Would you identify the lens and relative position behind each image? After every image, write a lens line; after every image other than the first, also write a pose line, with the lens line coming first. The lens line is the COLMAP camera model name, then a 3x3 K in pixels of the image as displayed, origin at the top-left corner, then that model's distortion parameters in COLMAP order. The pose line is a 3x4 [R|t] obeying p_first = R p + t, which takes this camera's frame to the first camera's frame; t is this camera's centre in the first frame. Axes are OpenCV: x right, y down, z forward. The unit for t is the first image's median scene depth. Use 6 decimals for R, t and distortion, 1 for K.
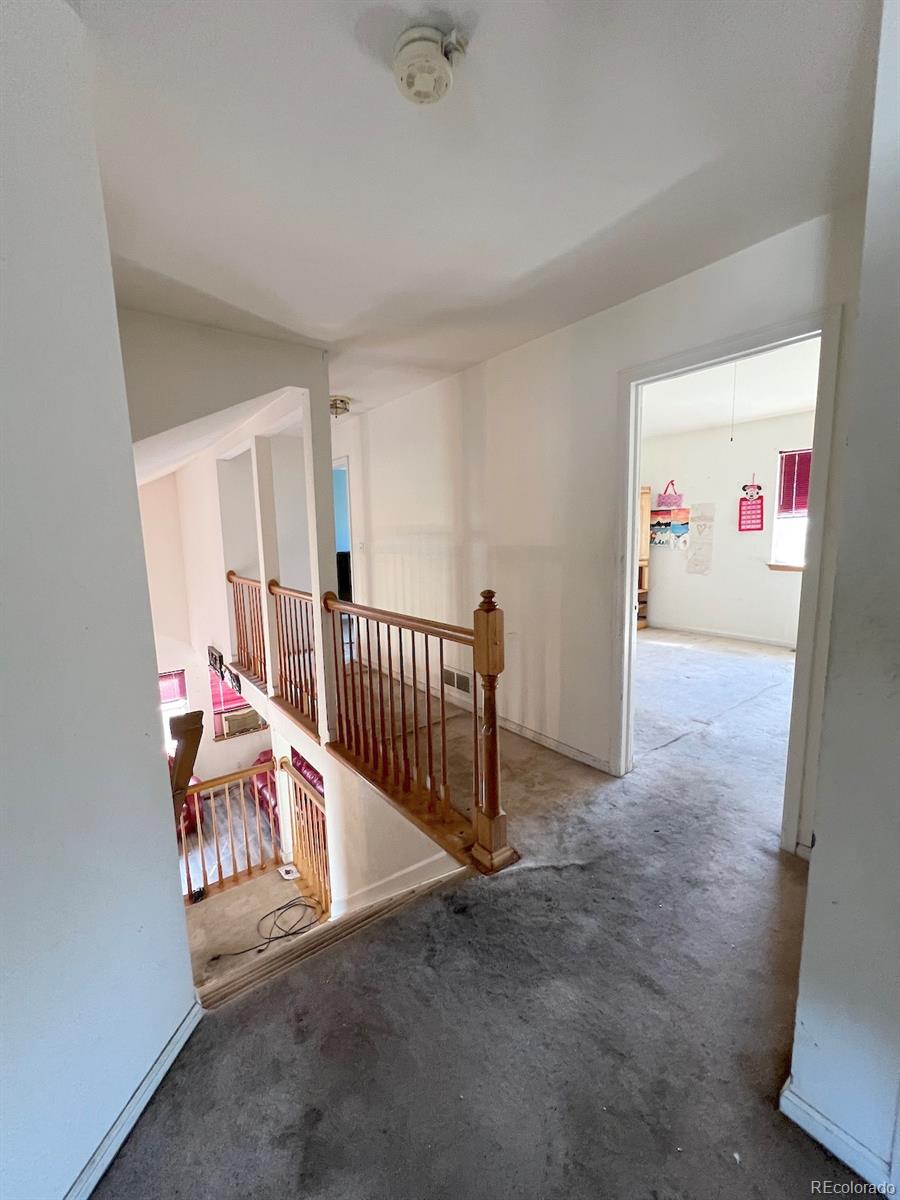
lens RADIAL K [[482.7, 0, 454.4], [0, 482.7, 600.4], [0, 0, 1]] dist [0.001214, 0.000093]
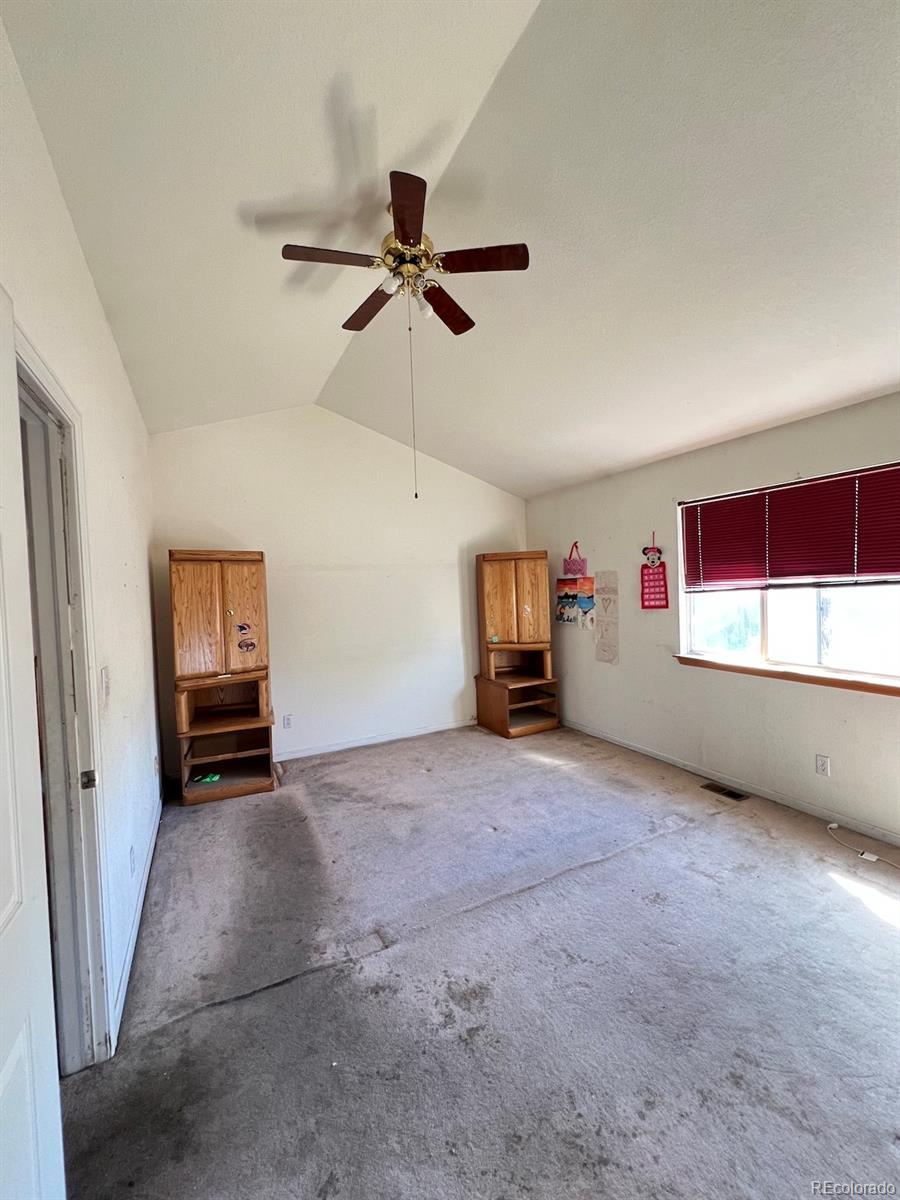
lens RADIAL K [[482.7, 0, 447.0], [0, 482.7, 601.6], [0, 0, 1]] dist [0.001214, 0.000093]
pose [[0.982294, -0.003509, -0.187315, 0.402967], [-0.017259, 0.993878, -0.109128, -0.063576], [0.186552, 0.110429, 0.976219, 0.206238]]
